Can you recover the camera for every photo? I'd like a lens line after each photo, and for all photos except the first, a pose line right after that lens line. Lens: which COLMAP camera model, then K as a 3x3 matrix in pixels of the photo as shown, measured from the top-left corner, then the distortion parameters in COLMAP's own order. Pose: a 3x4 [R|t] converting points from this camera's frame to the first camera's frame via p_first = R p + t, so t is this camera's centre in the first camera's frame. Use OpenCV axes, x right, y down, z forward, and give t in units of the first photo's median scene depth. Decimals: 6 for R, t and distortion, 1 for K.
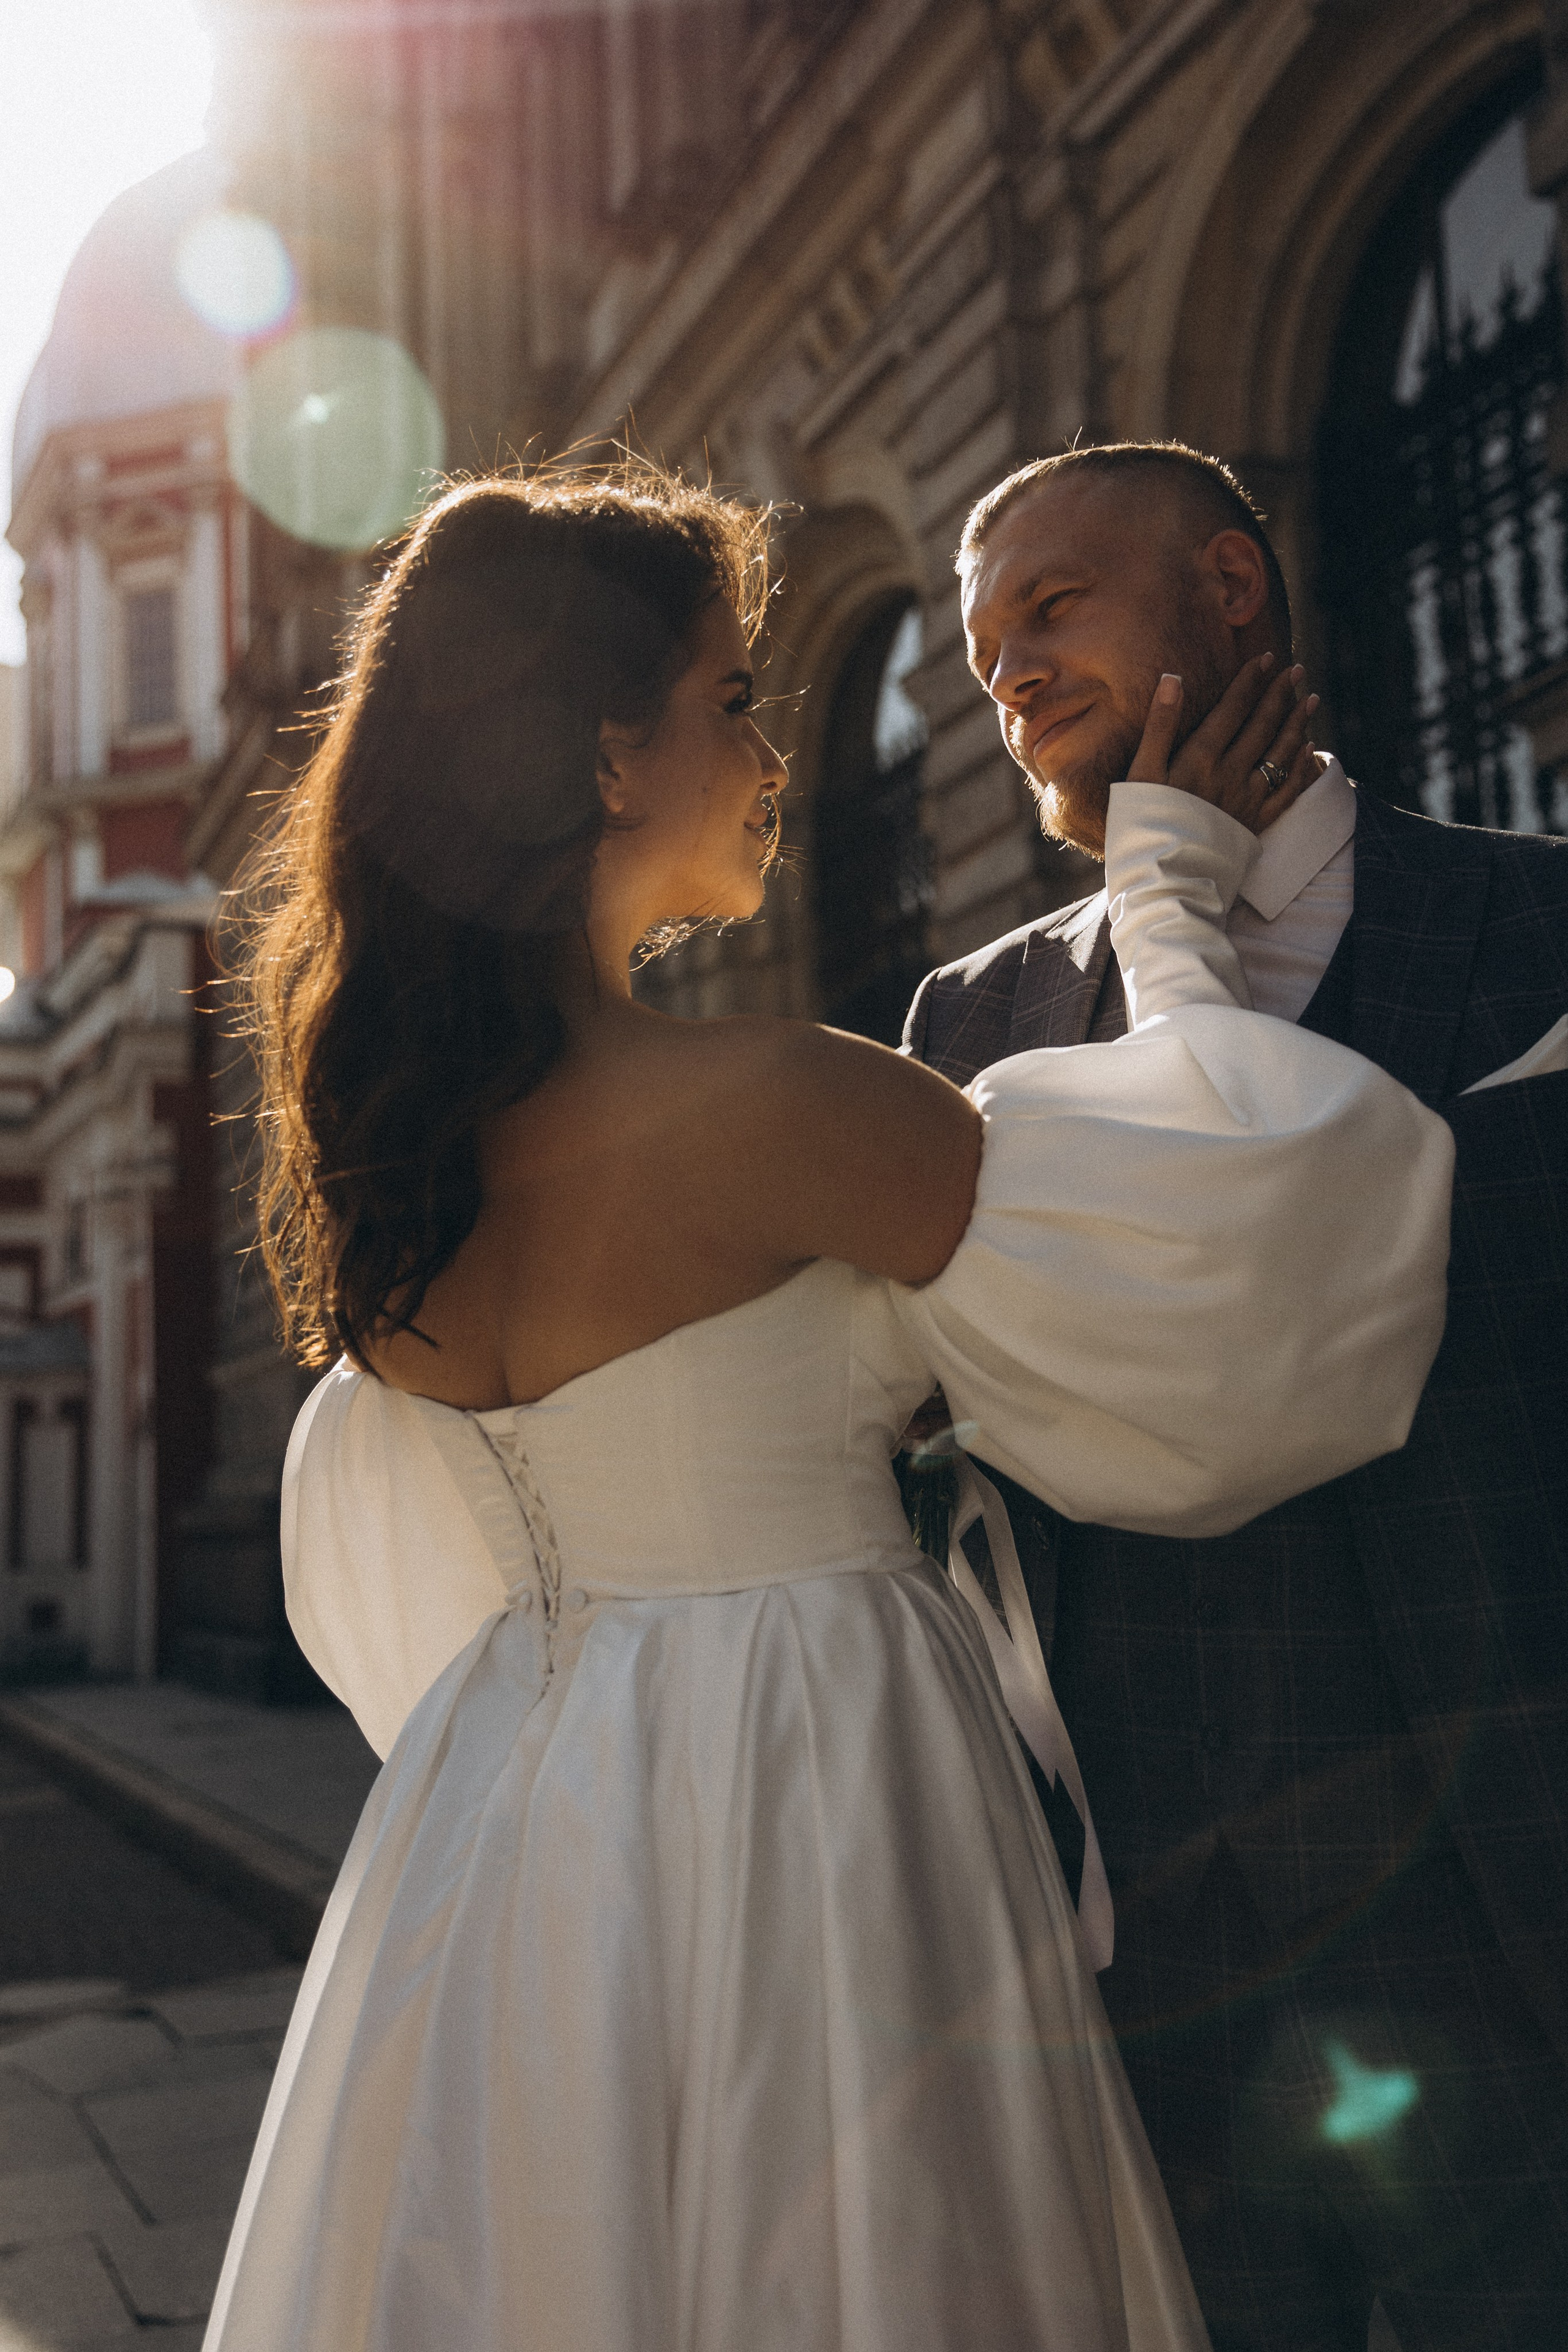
lens RADIAL K [[2608.1, 0, 783.3], [0, 2608.1, 1102.0], [0, 0, 1]] dist [0.127540, 0.001065]
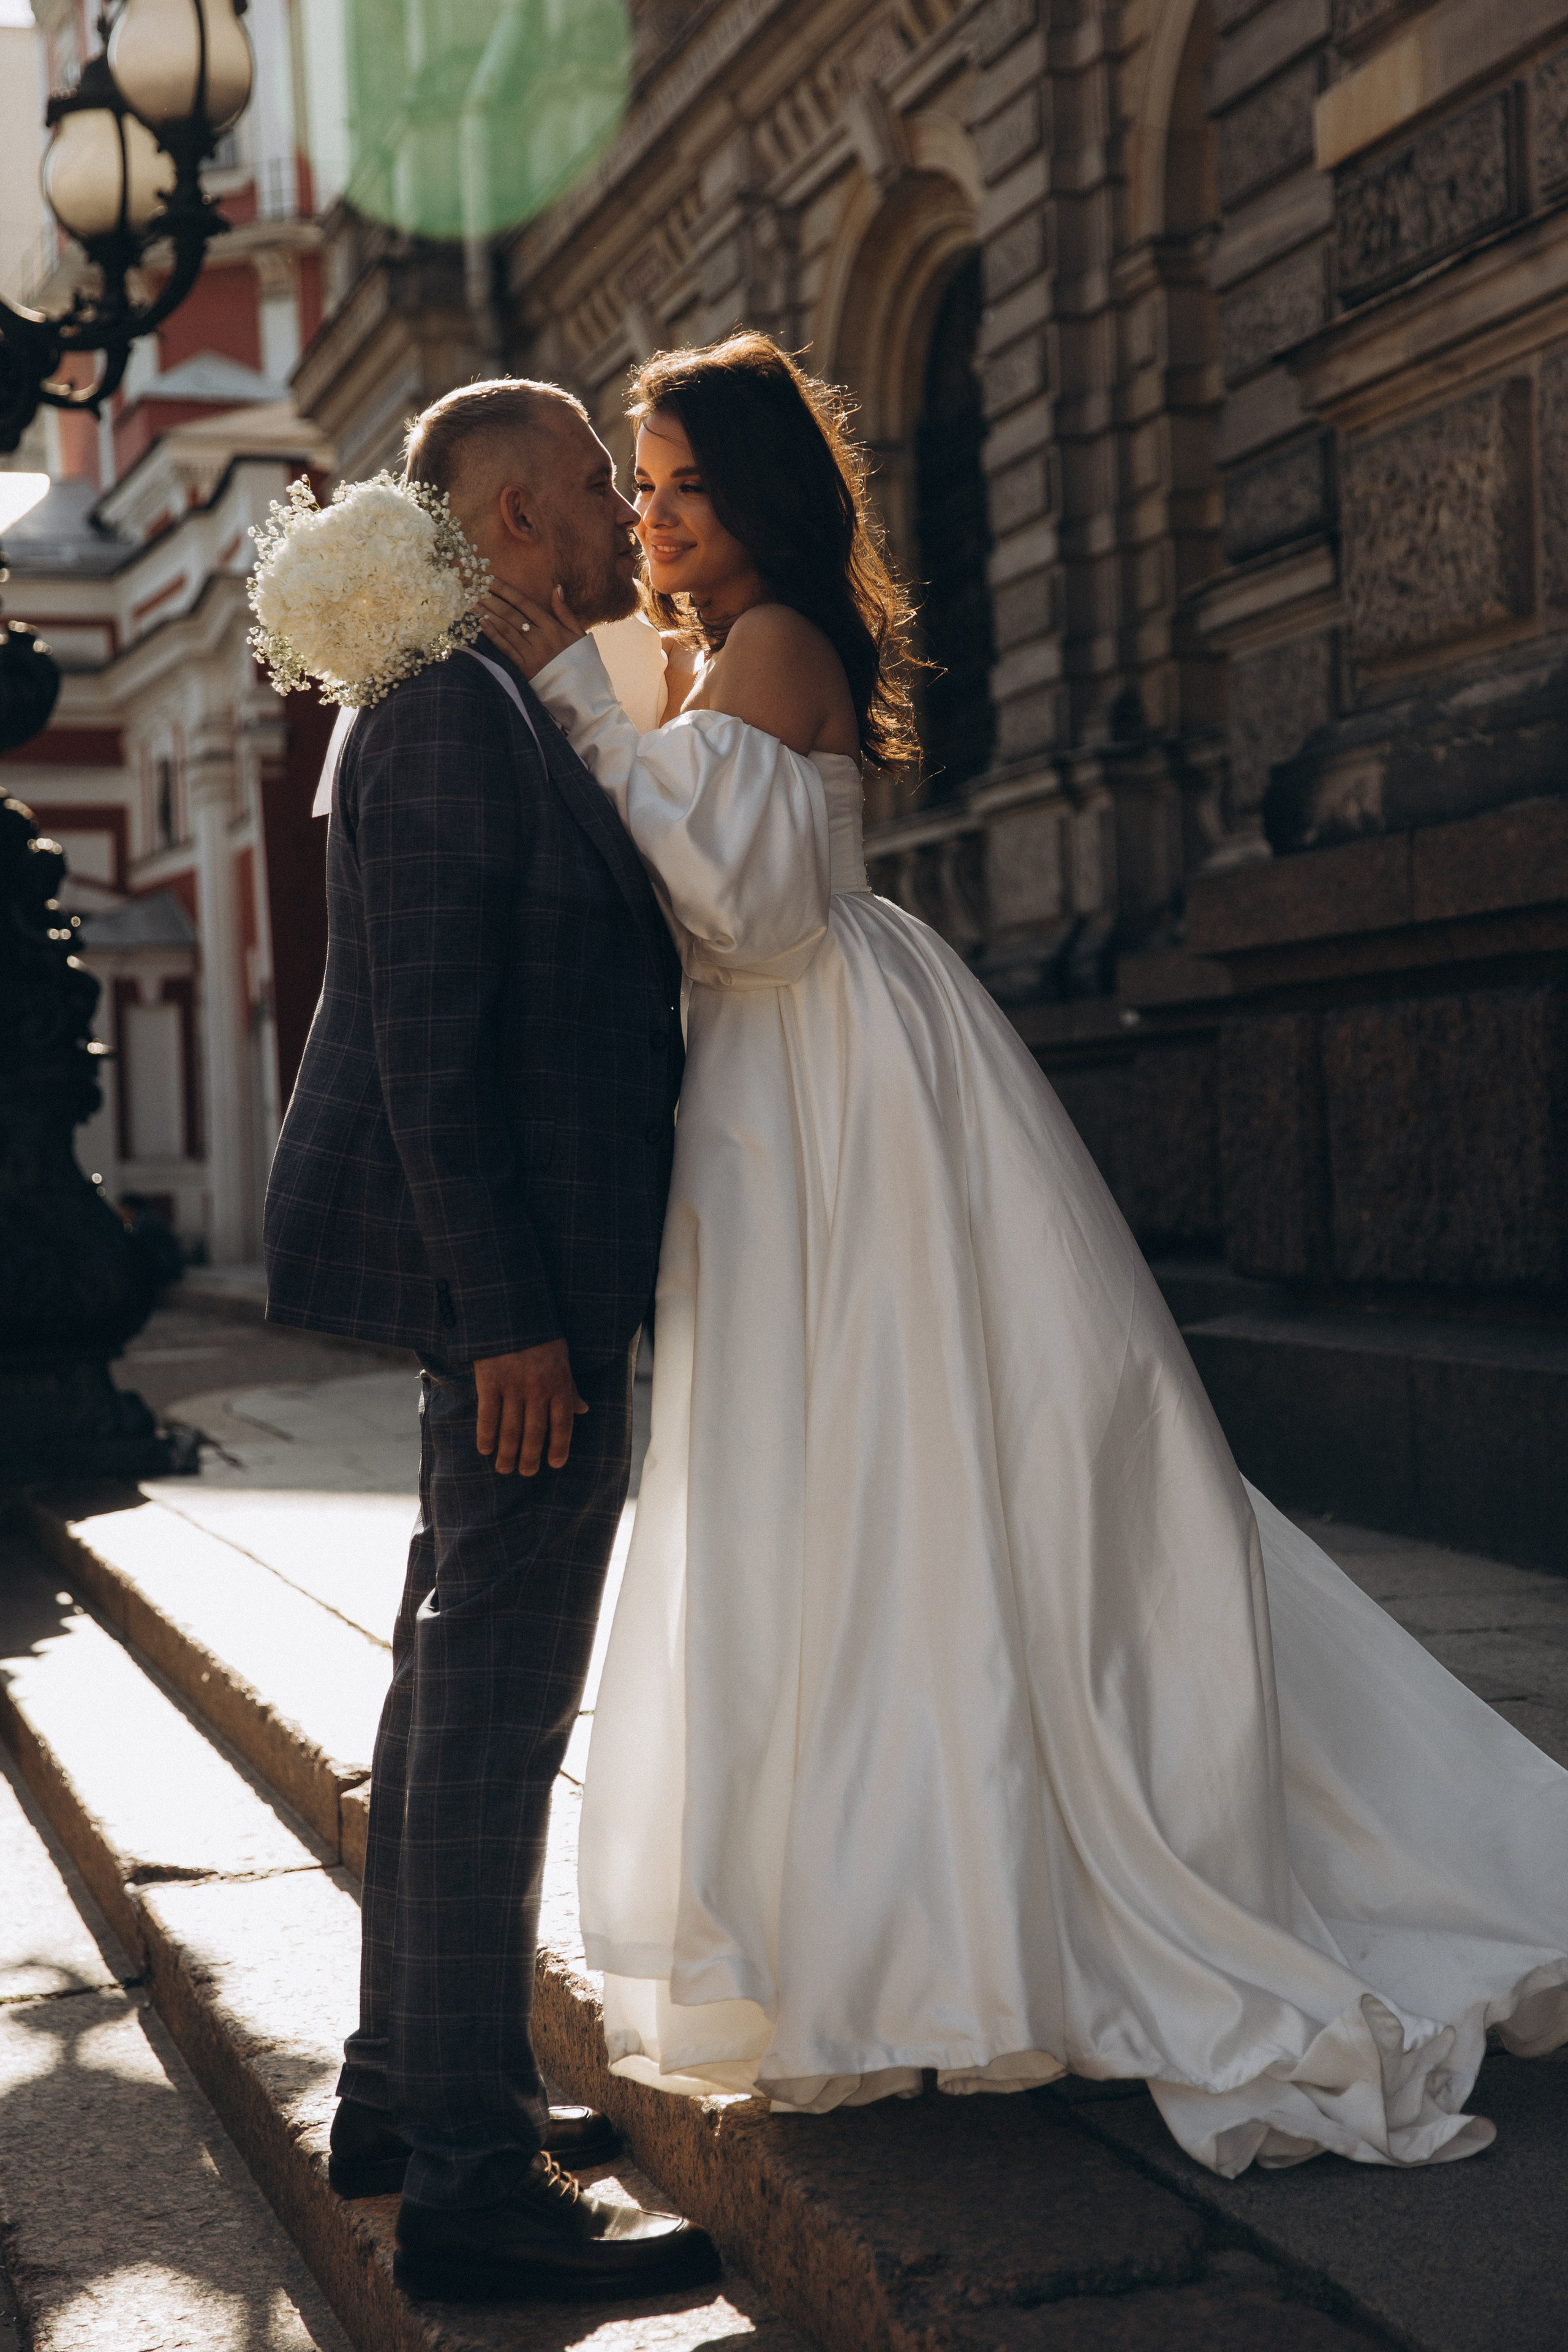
lens RADIAL K [[3627.3, 0, 784.0], [0, 3627.3, 1176.0], [0, 0, 1]] dist [0.326401, -0.076916]
pose [[0.997744, 0.004125, -0.067002, 0.030931], [0.006978, 0.986328, 0.164644, -0.031610], [0.066765, -0.164741, 0.984075, -0.280490]]
